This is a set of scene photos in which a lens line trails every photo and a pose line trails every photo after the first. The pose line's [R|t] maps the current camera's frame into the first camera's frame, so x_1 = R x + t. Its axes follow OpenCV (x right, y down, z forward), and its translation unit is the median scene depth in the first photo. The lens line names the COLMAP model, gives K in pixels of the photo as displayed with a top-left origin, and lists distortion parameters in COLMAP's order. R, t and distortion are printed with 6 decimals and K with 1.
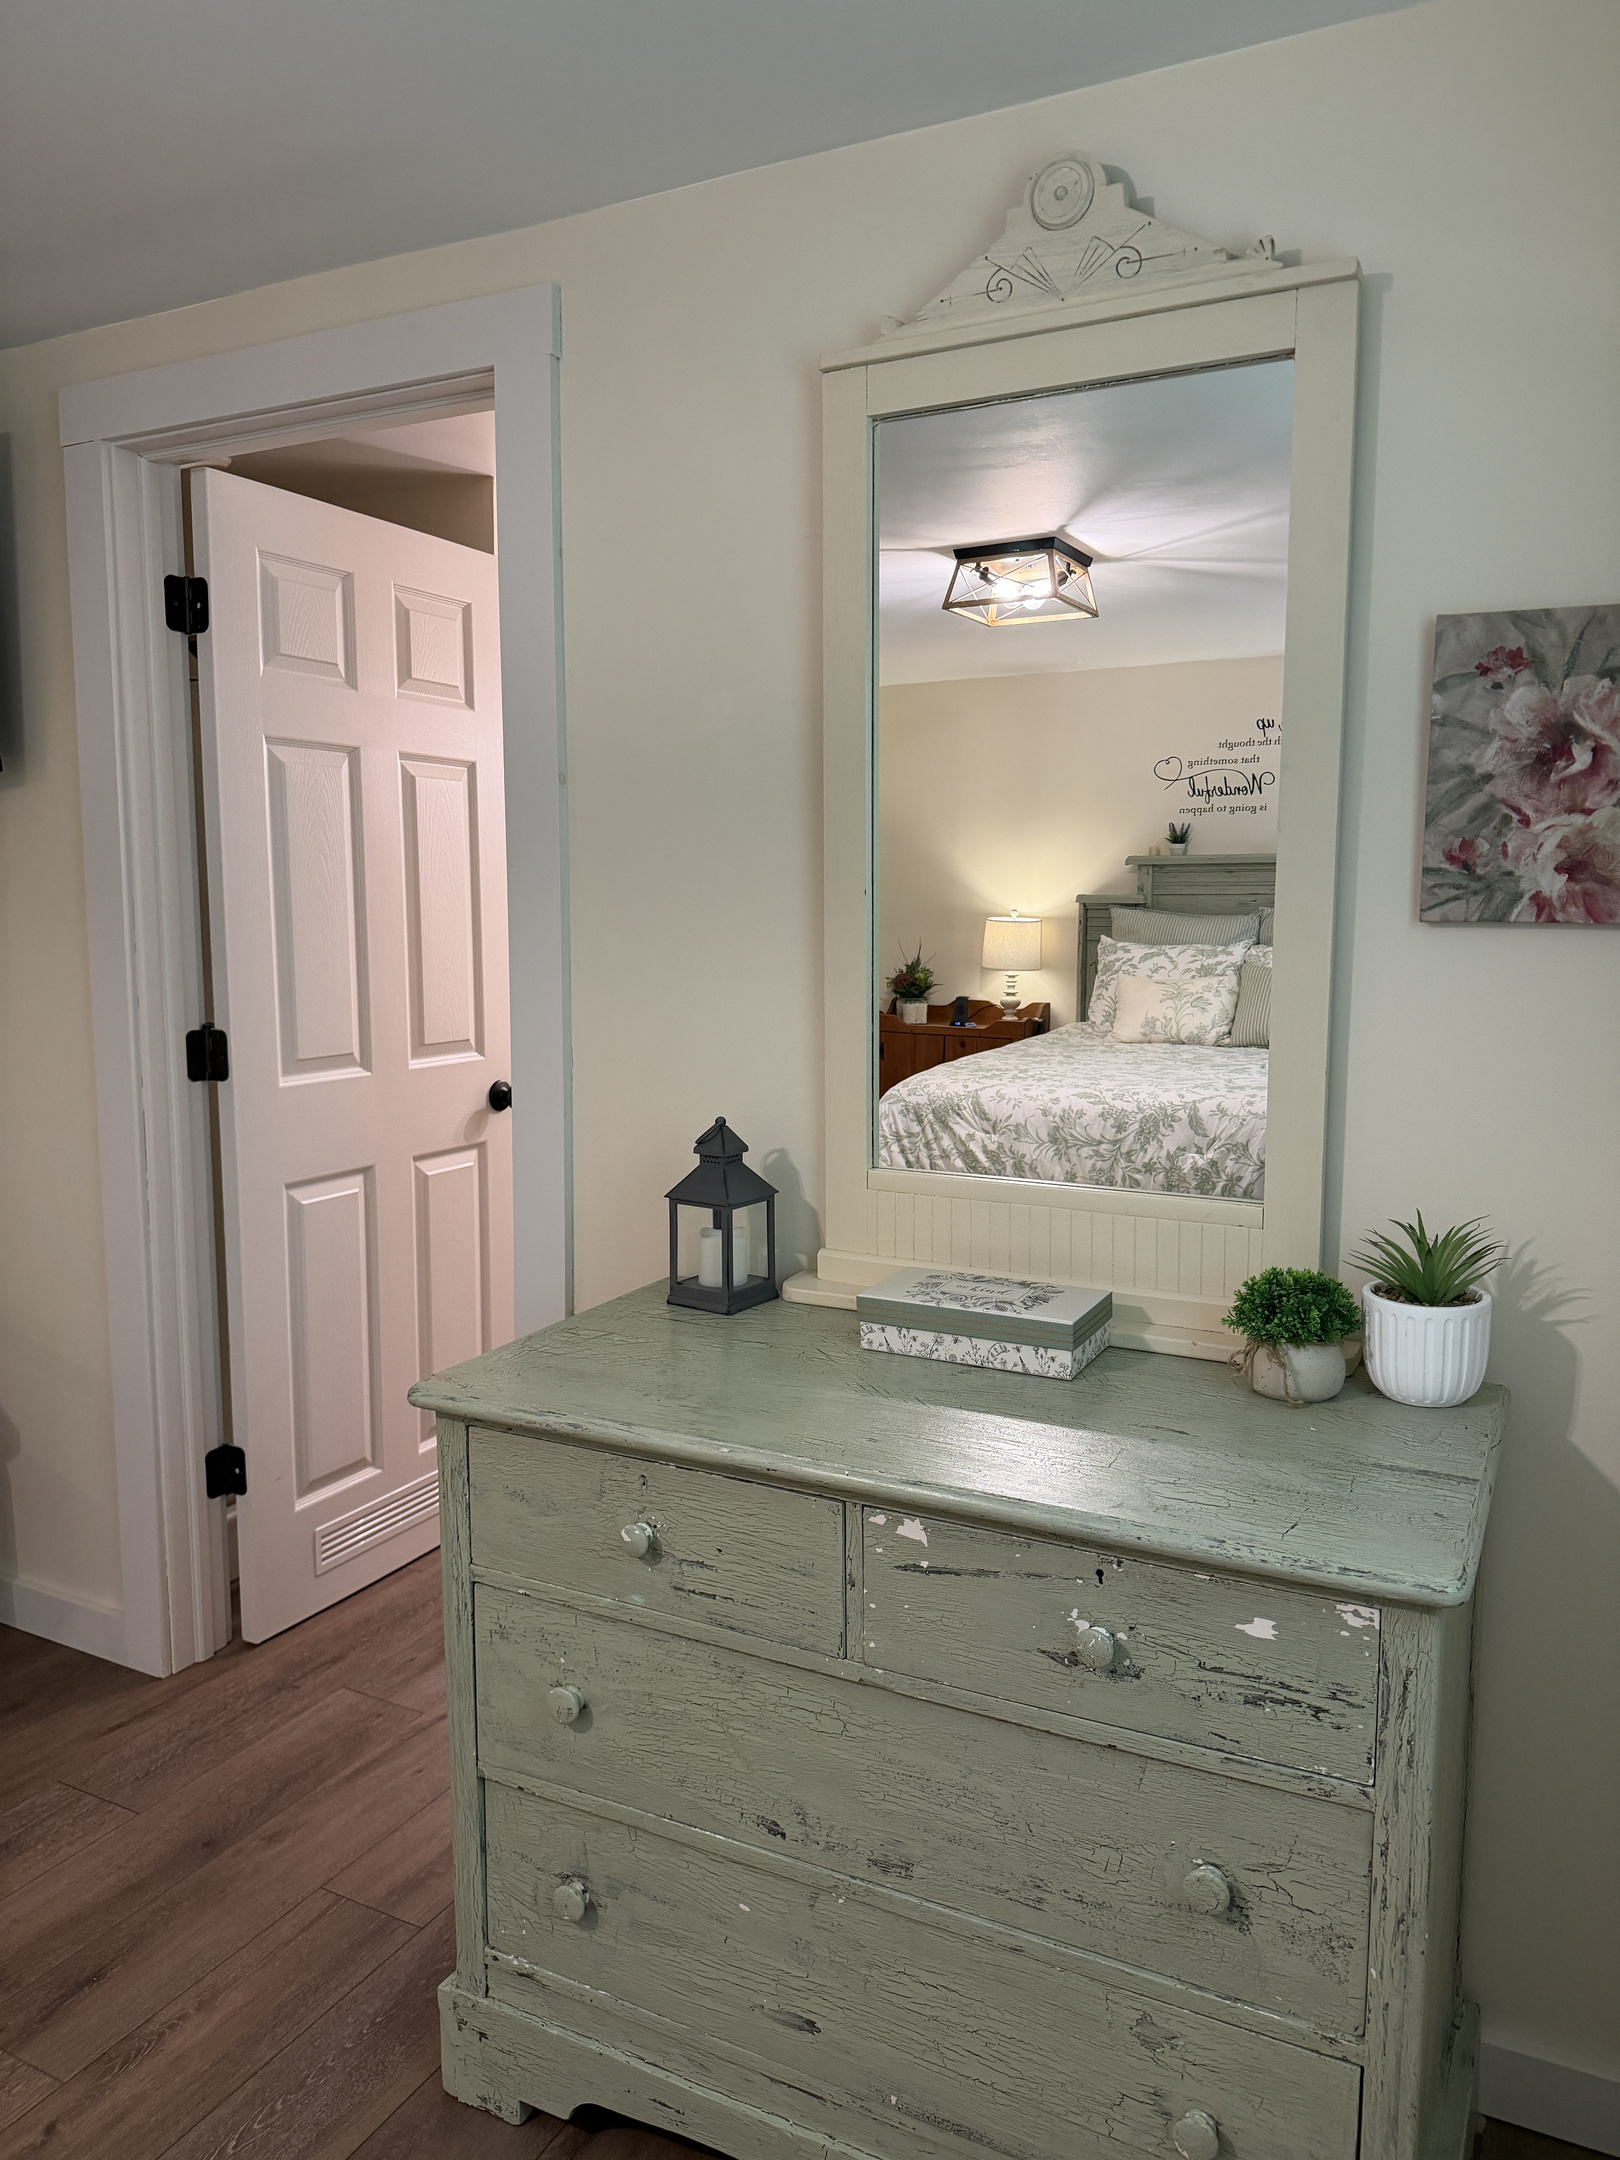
lens RADIAL K [[1501.2, 0, 810.0], [0, 1501.2, 1080.0], [0, 0, 1]] dist [0.147579, -0.278678]
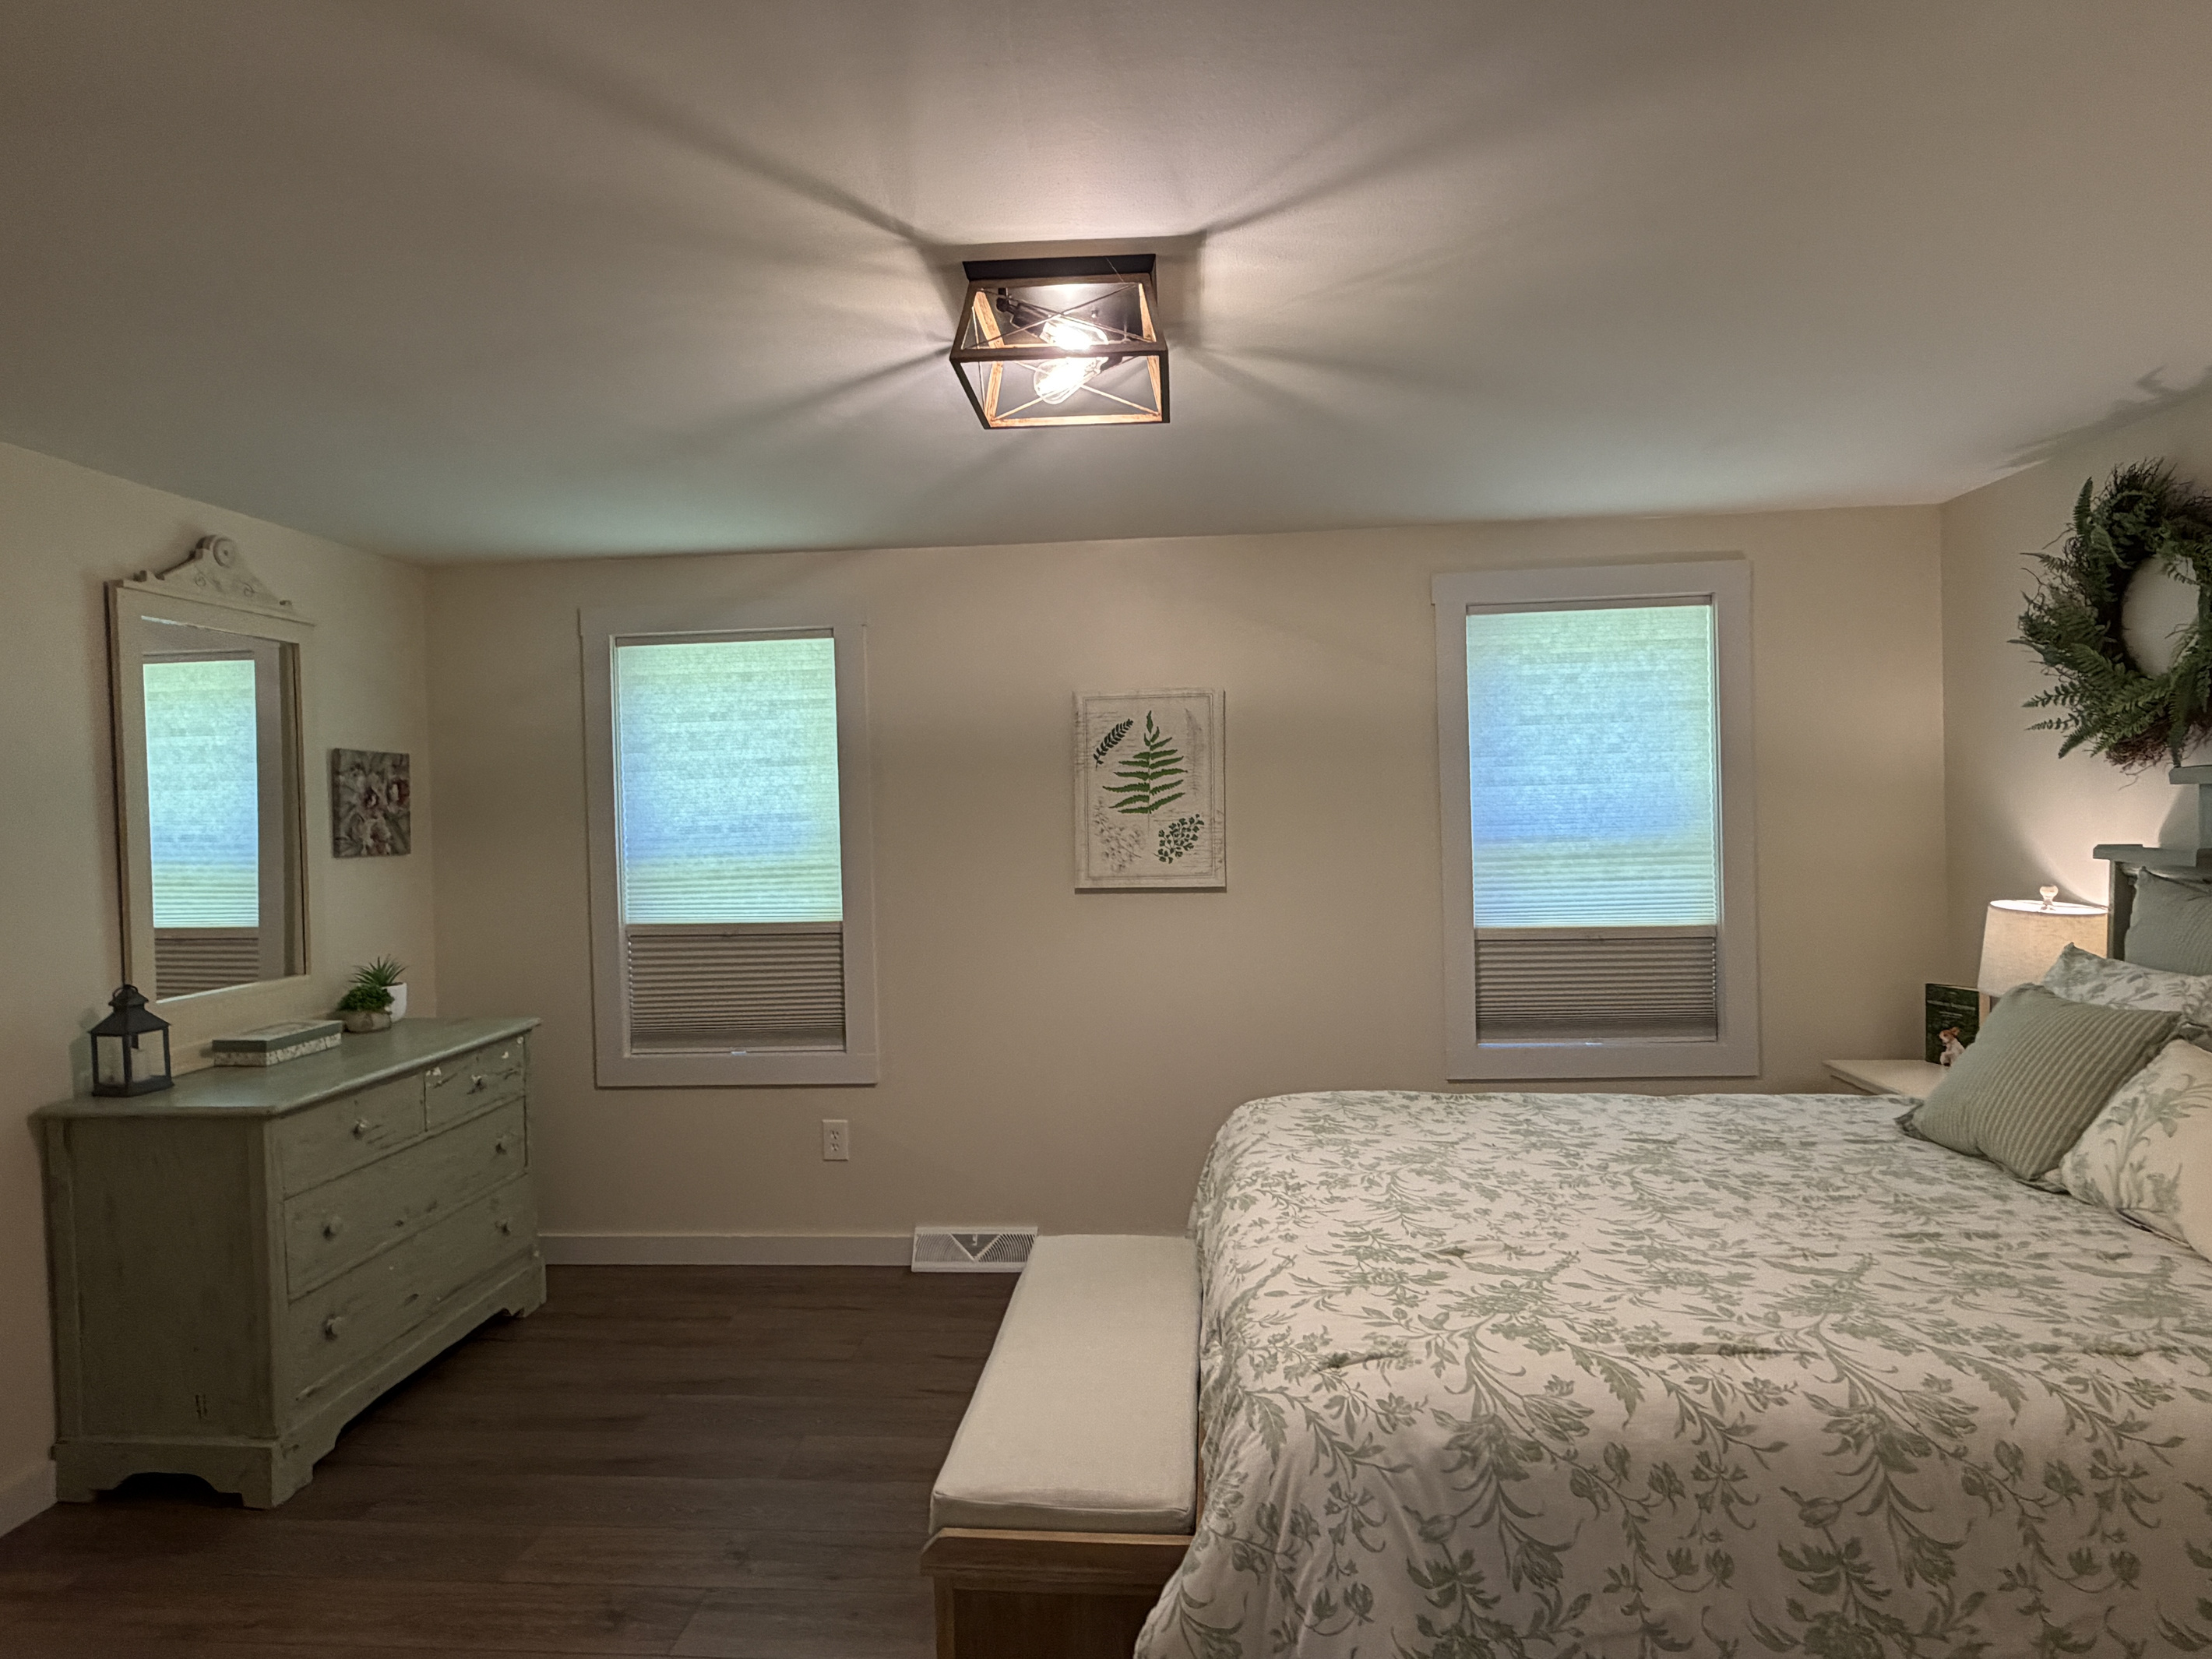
lens RADIAL K [[1218.1, 0, 1106.0], [0, 1218.1, 829.5], [0, 0, 1]] dist [0.001600, 0.000438]
pose [[-0.382368, -0.005471, 0.923994, -2.210520], [0.139646, 0.988154, 0.063639, -0.103013], [-0.913397, 0.153366, -0.377074, 0.583112]]
